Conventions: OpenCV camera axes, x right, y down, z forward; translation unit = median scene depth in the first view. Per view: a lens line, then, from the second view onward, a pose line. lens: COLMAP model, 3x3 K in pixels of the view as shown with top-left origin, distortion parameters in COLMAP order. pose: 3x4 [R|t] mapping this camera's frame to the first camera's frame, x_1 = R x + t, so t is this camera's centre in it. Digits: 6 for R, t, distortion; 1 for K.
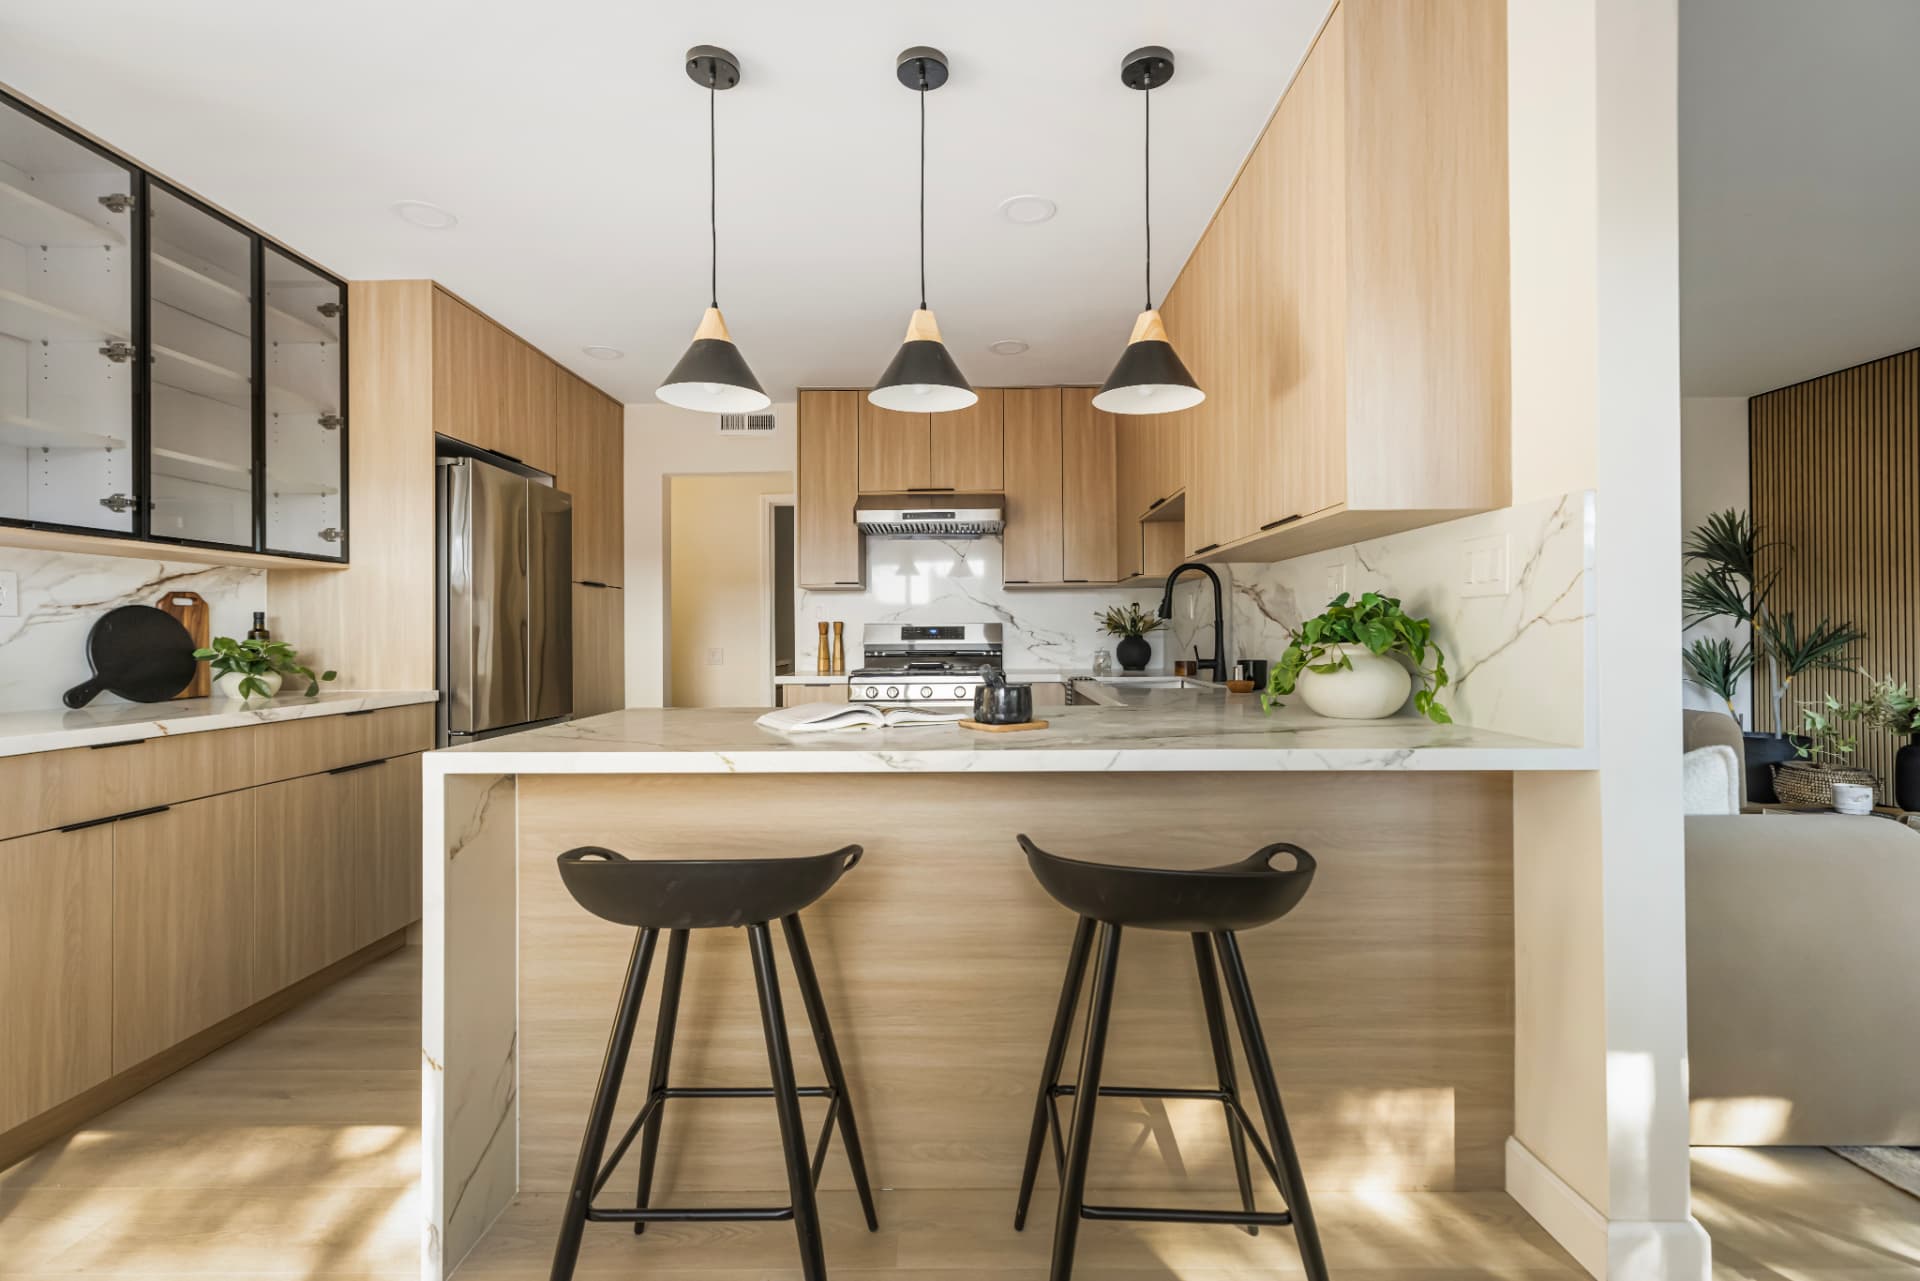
lens RADIAL K [[881.2, 0, 959.6], [0, 881.2, 631.8], [0, 0, 1]] dist [0.001284, -0.000082]
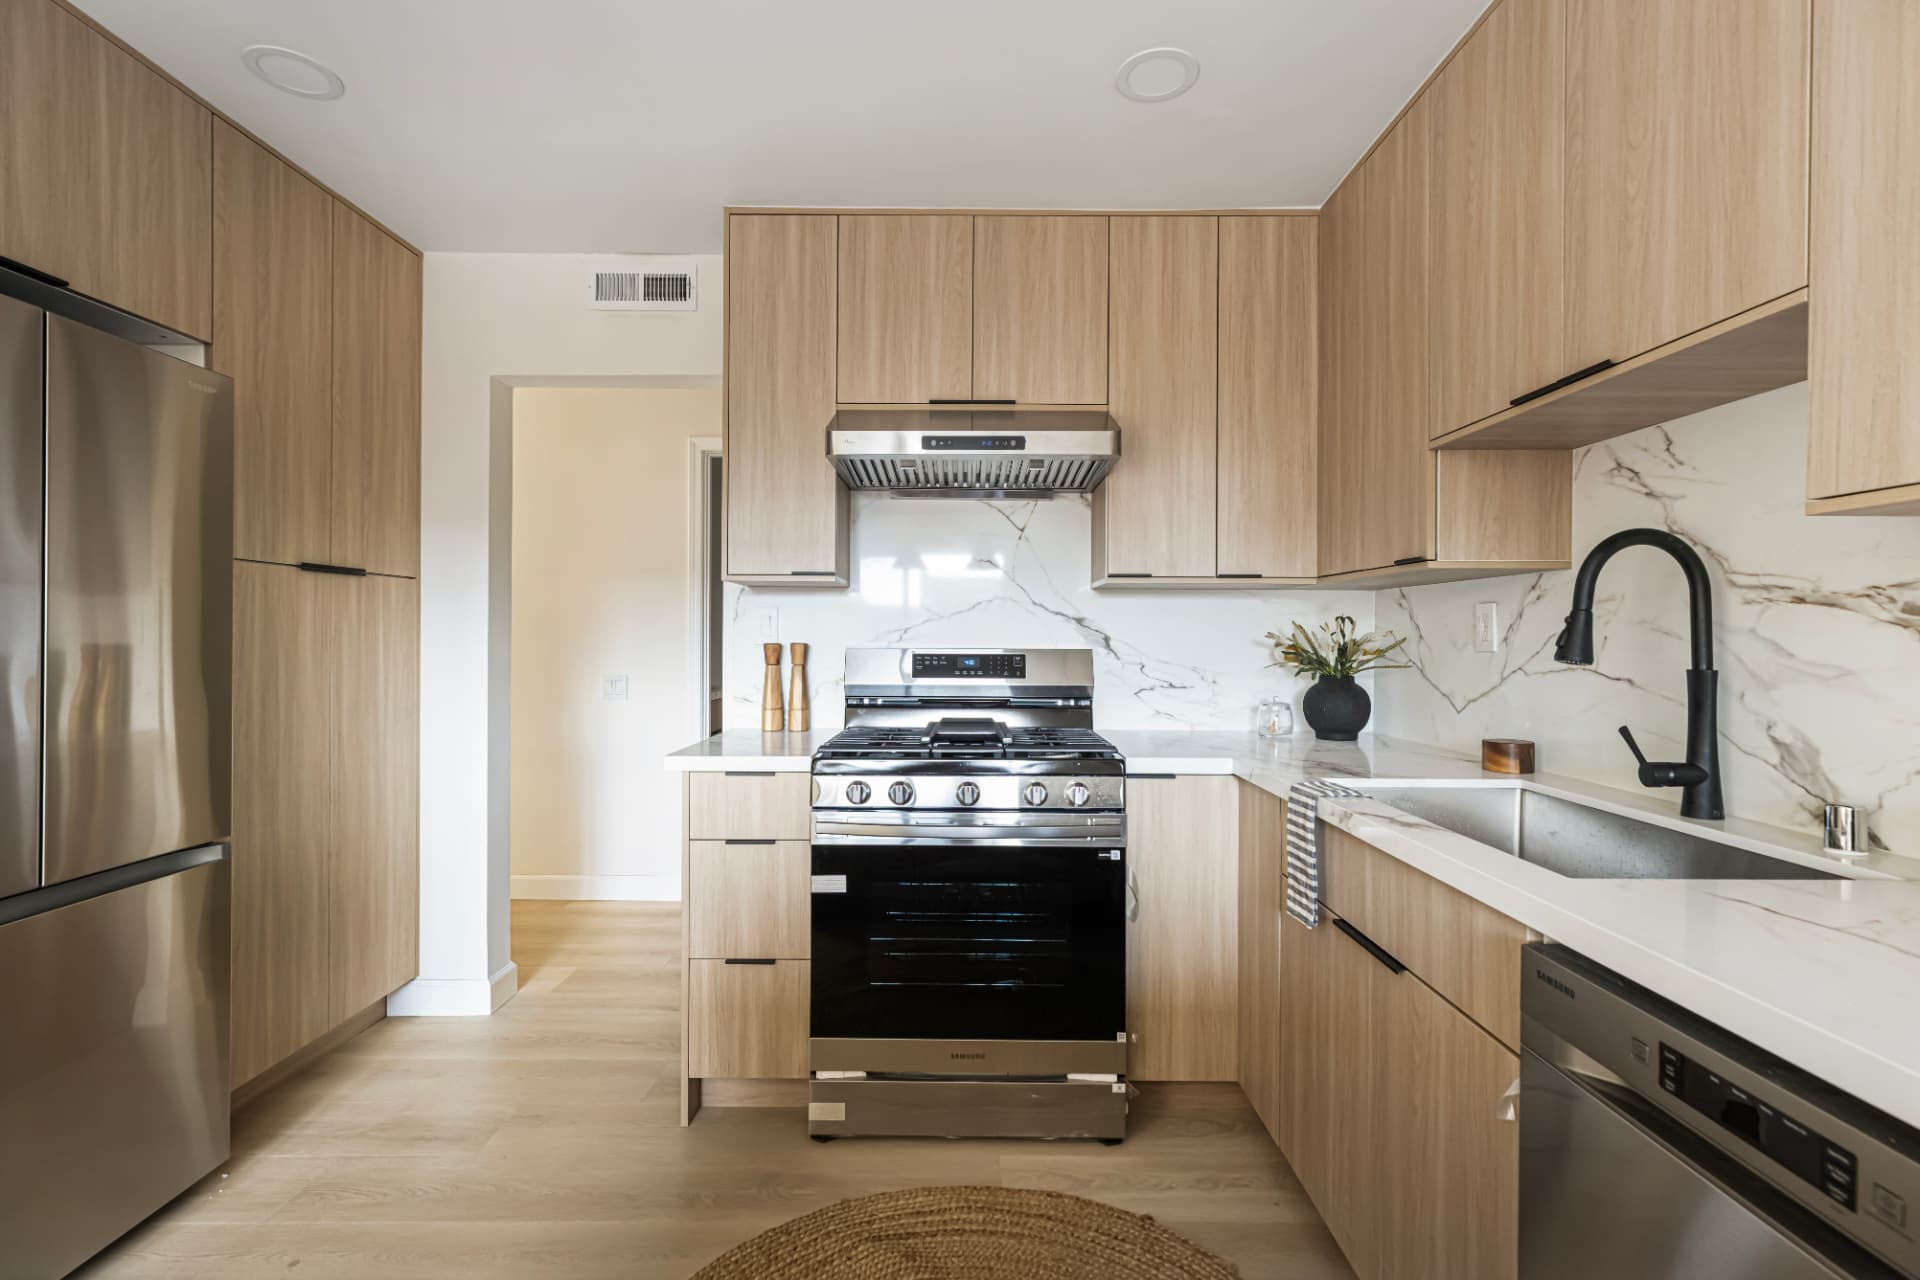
lens RADIAL K [[881.2, 0, 959.6], [0, 881.2, 631.3], [0, 0, 1]] dist [0.001284, -0.000082]
pose [[0.999849, 0.011846, 0.012739, -0.044845], [-0.011833, 0.999929, -0.001094, -0.020265], [-0.012751, 0.000943, 0.999918, 0.457410]]
